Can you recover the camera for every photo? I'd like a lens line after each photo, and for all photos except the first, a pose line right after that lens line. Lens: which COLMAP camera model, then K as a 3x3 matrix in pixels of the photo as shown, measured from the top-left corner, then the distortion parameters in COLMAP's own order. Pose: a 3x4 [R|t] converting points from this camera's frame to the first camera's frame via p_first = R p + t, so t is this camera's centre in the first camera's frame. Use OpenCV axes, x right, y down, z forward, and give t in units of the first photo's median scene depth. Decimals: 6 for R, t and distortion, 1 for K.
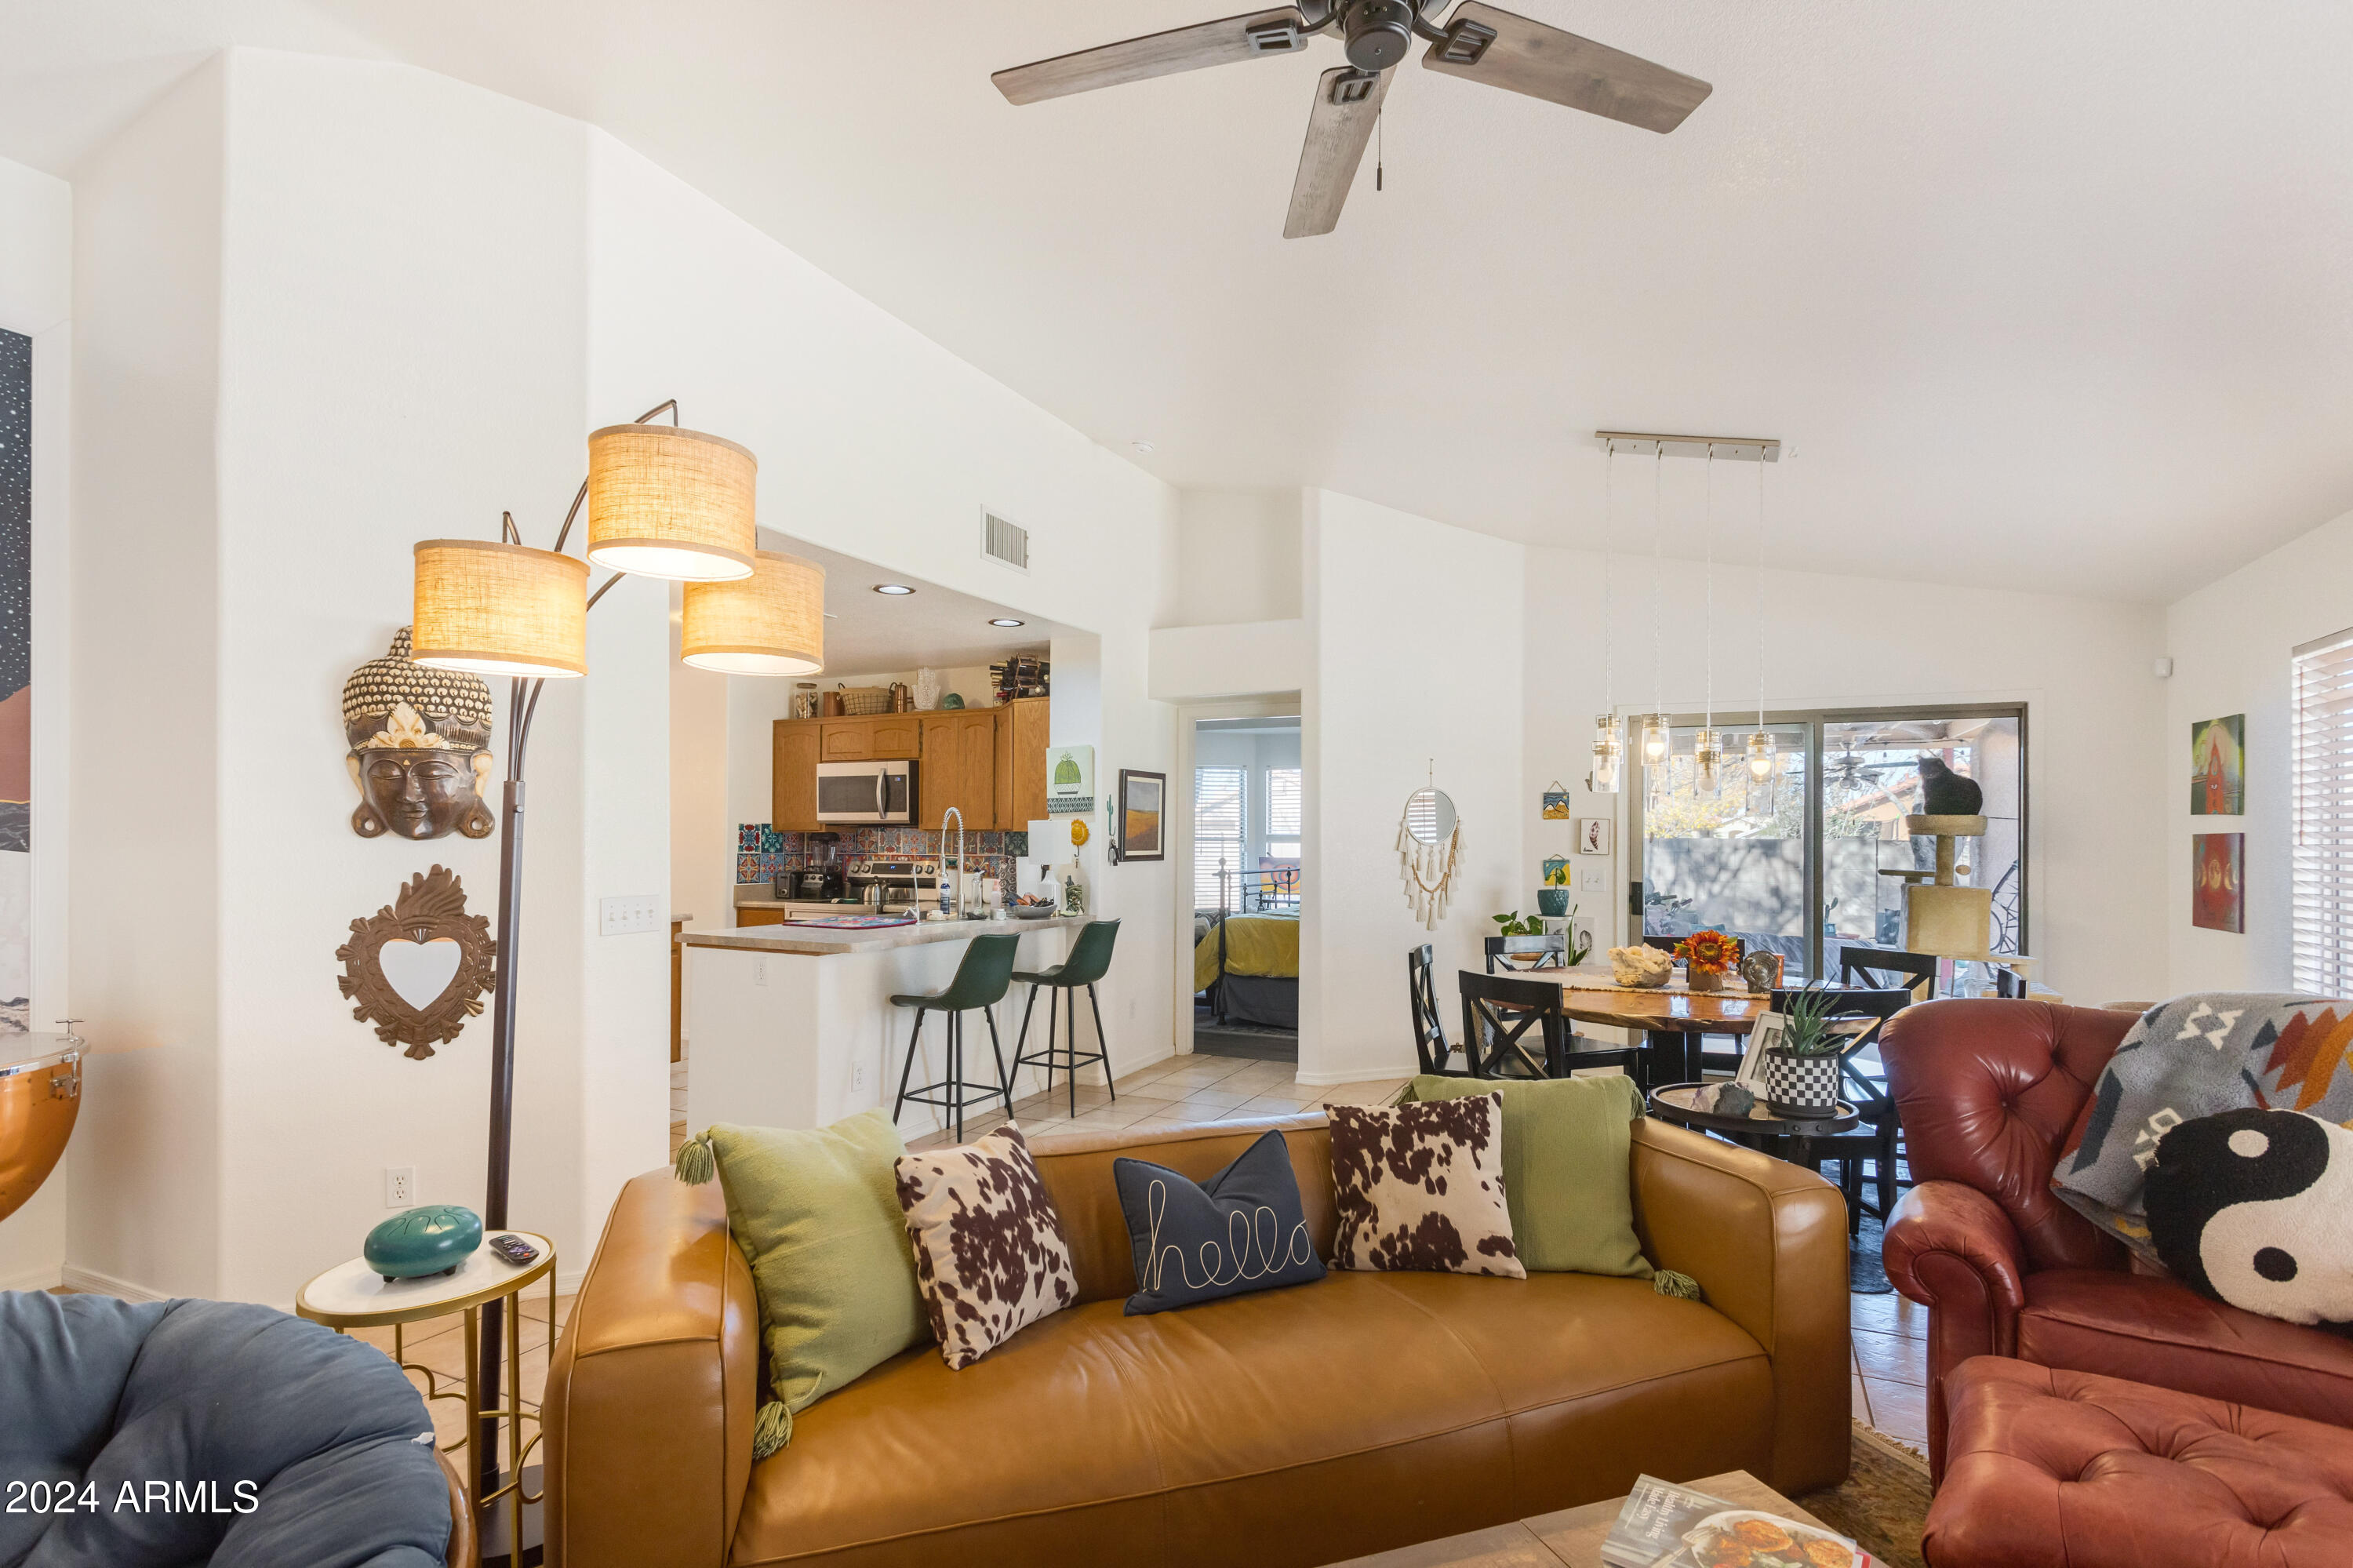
lens RADIAL K [[1140.4, 0, 1172.4], [0, 1140.4, 830.3], [0, 0, 1]] dist [0.002716, -0.000042]
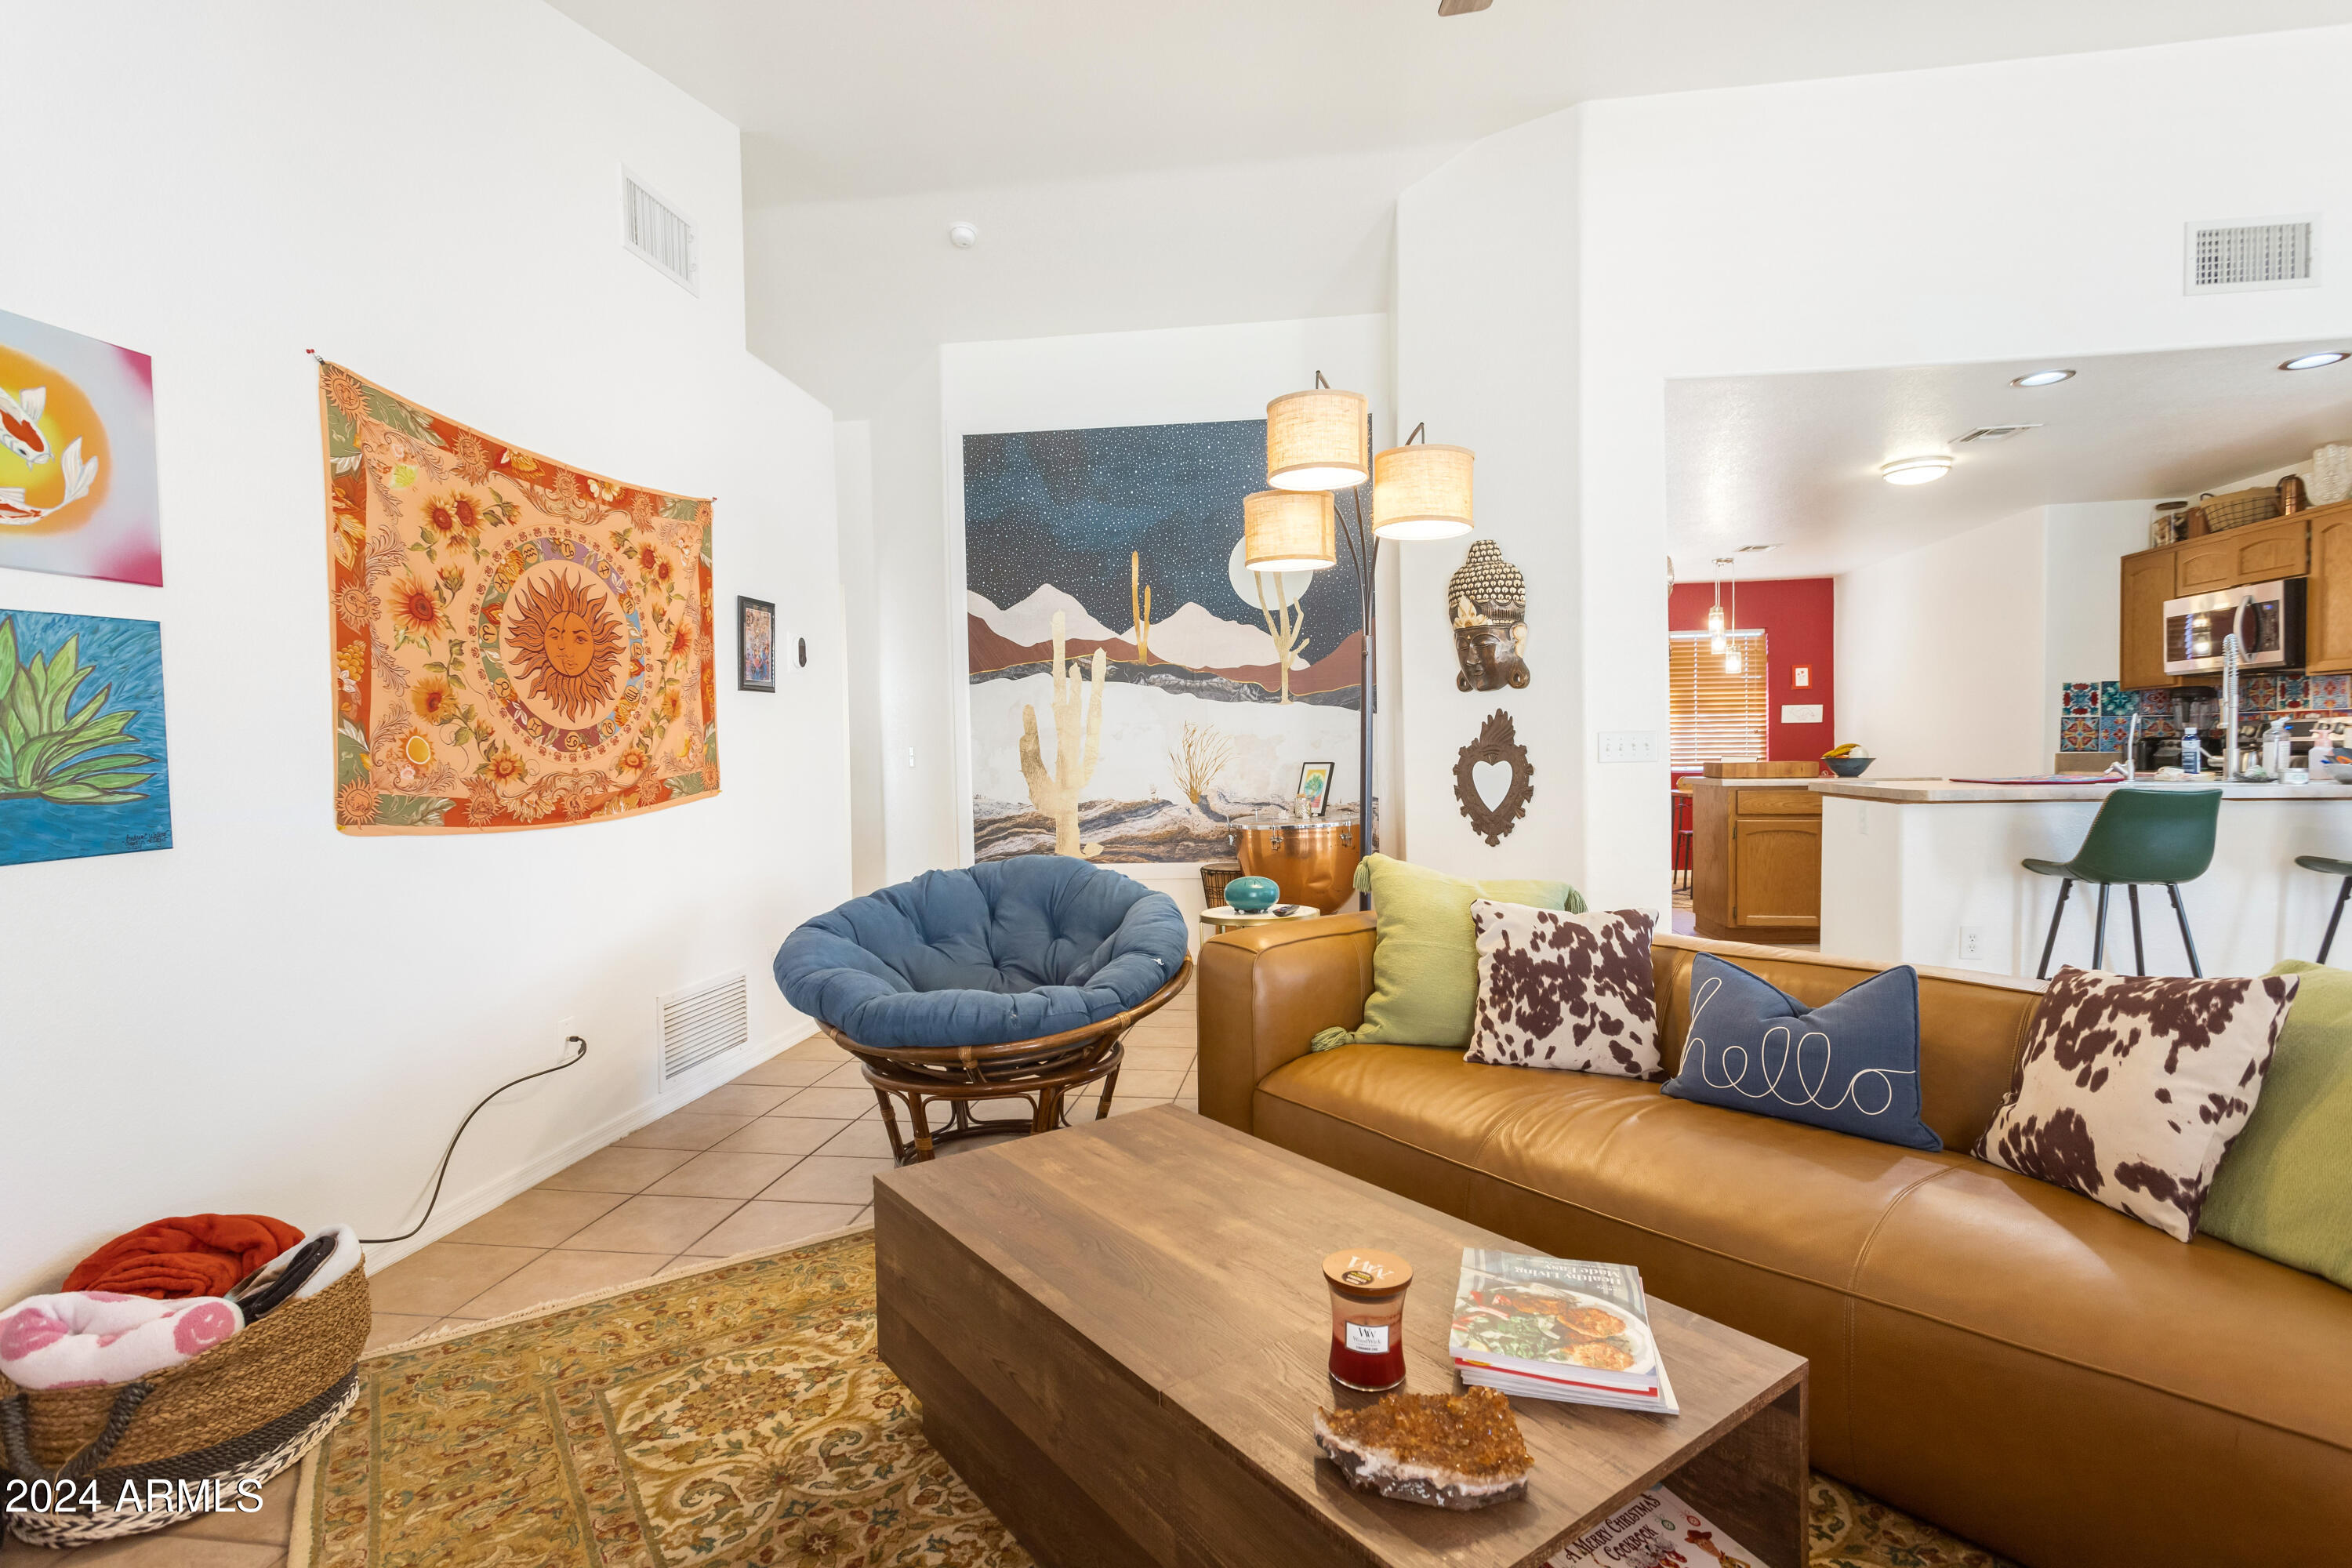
lens RADIAL K [[1139.9, 0, 1178.4], [0, 1139.9, 783.3], [0, 0, 1]] dist [0.002716, -0.000042]
pose [[0.291599, 0.013710, -0.956442, 0.599903], [0.022674, 0.999517, 0.021240, 0.085674], [0.956272, -0.027880, 0.291147, 0.220663]]
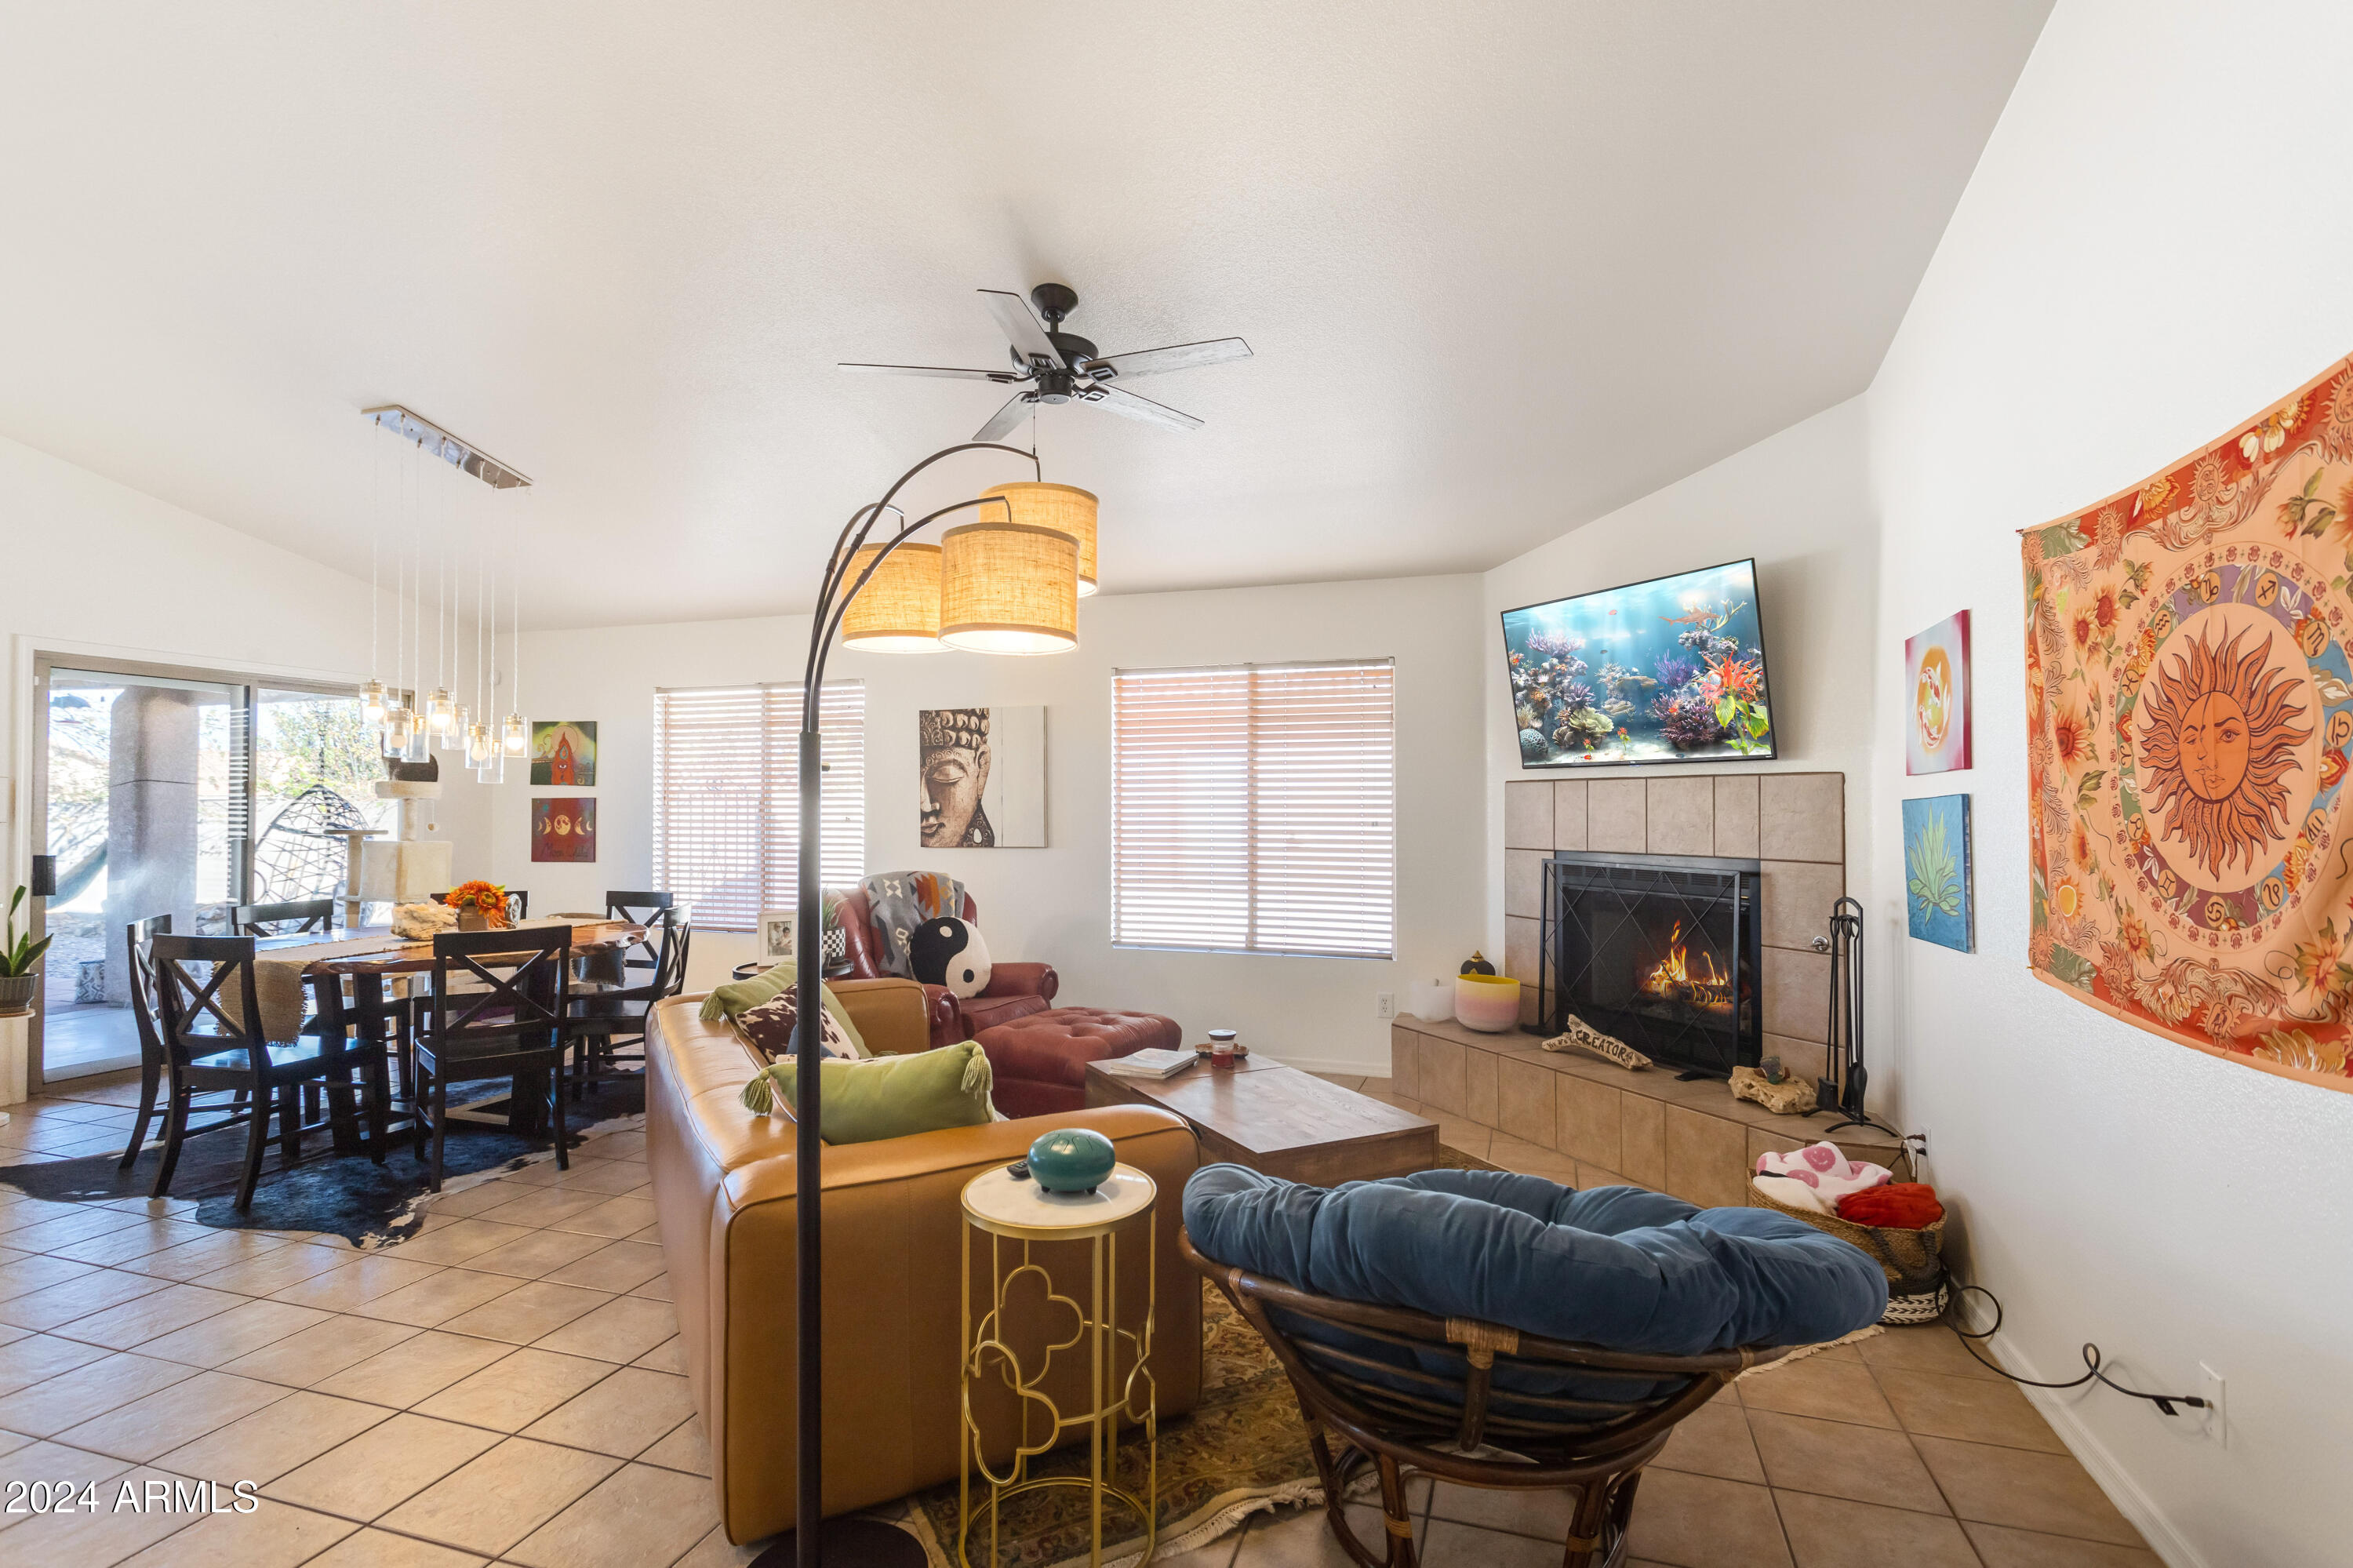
lens RADIAL K [[1140.4, 0, 1178.4], [0, 1140.4, 791.6], [0, 0, 1]] dist [0.002716, -0.000042]
pose [[-0.123192, 0.006459, 0.992362, -1.084829], [-0.005633, 0.999958, -0.007208, 0.000713], [-0.992367, -0.006478, -0.123151, 0.619946]]
